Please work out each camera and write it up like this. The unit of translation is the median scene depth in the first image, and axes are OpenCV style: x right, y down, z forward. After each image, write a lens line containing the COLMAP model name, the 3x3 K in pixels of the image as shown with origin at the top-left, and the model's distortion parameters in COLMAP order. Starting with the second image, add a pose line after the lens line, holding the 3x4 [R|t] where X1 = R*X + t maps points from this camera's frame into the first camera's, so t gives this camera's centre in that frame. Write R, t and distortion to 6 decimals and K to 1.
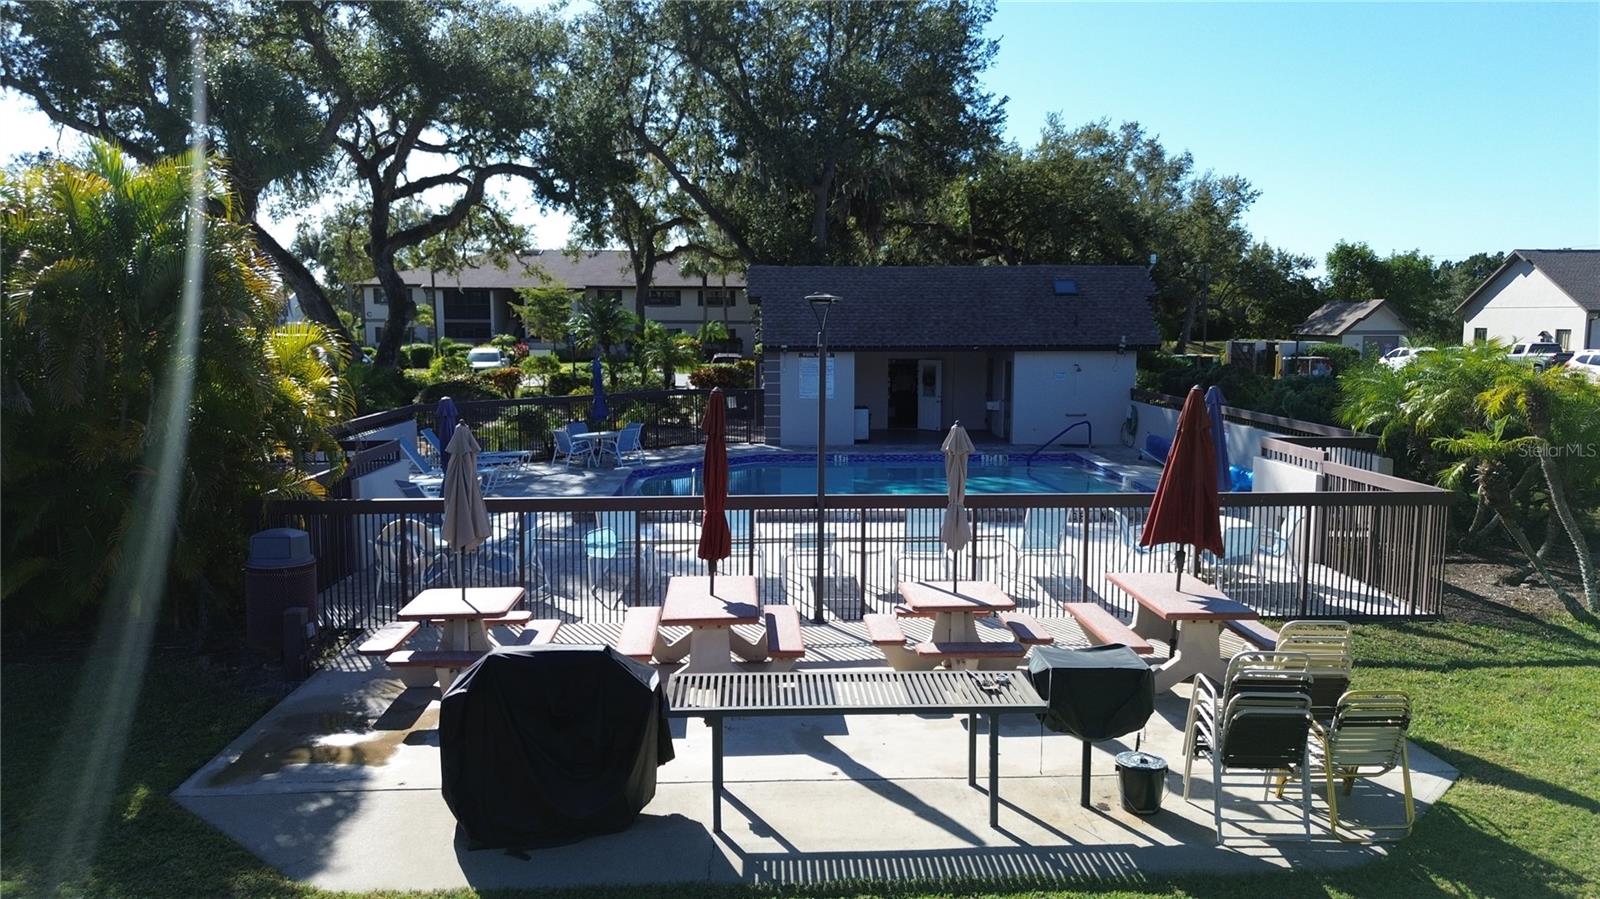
lens RADIAL K [[1128.1, 0, 800.0], [0, 1128.1, 449.5], [0, 0, 1]] dist [0.002593, 0.000140]
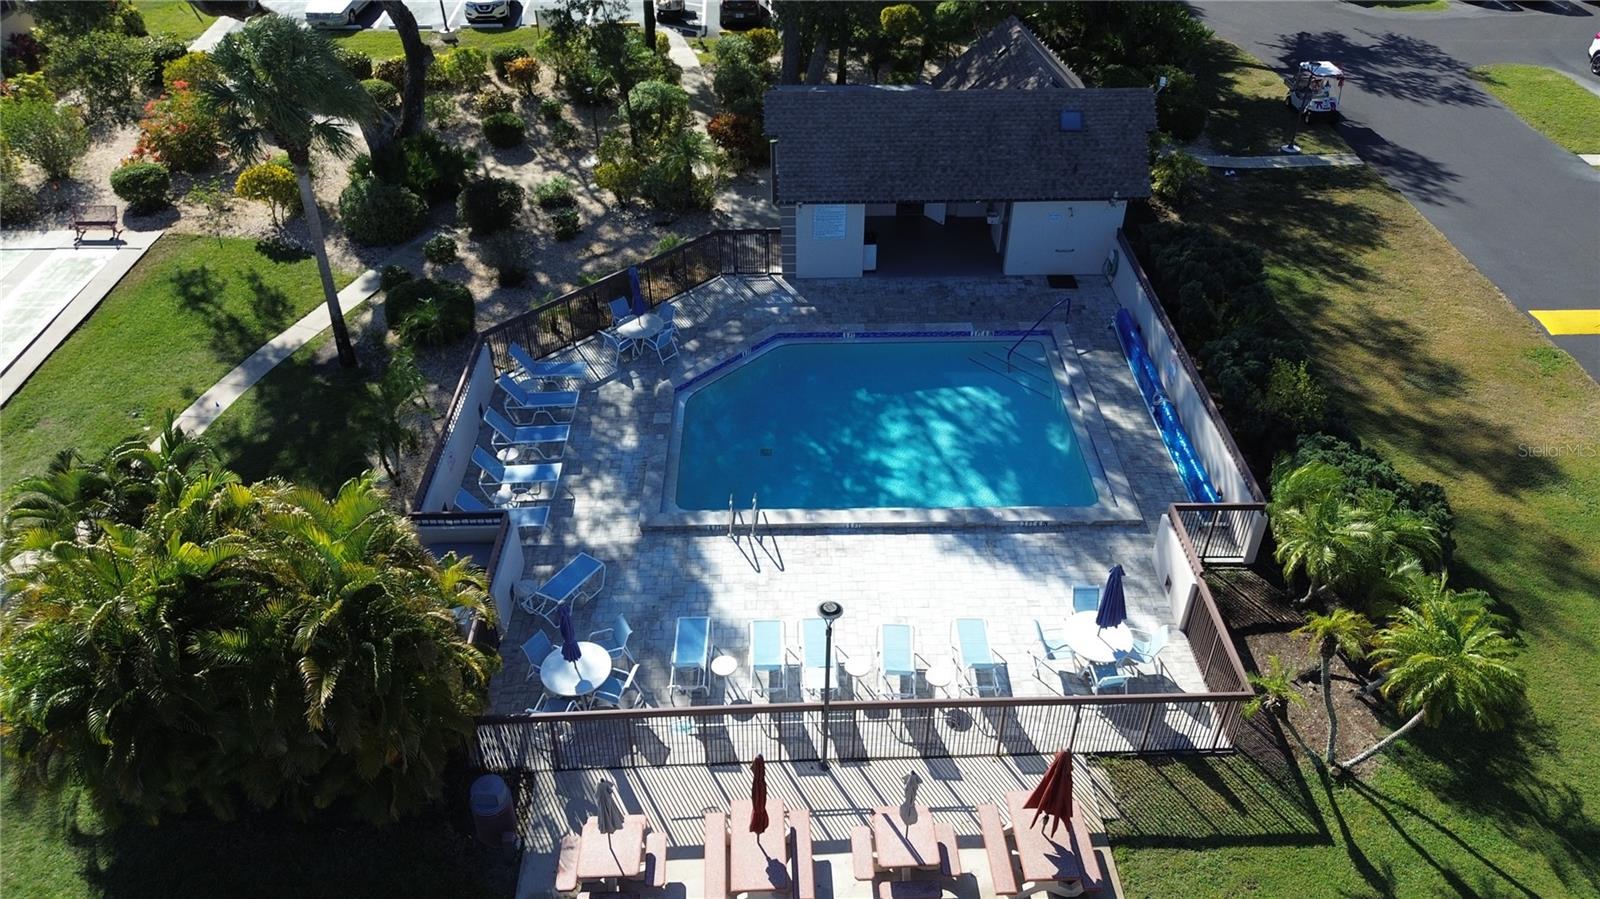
lens RADIAL K [[1128.1, 0, 800.0], [0, 1128.1, 449.5], [0, 0, 1]] dist [0.002593, 0.000140]
pose [[0.999936, 0.010147, -0.005067, -0.006237], [-0.006052, 0.855238, 0.518200, -0.437763], [0.009591, -0.518136, 0.855245, -0.046821]]
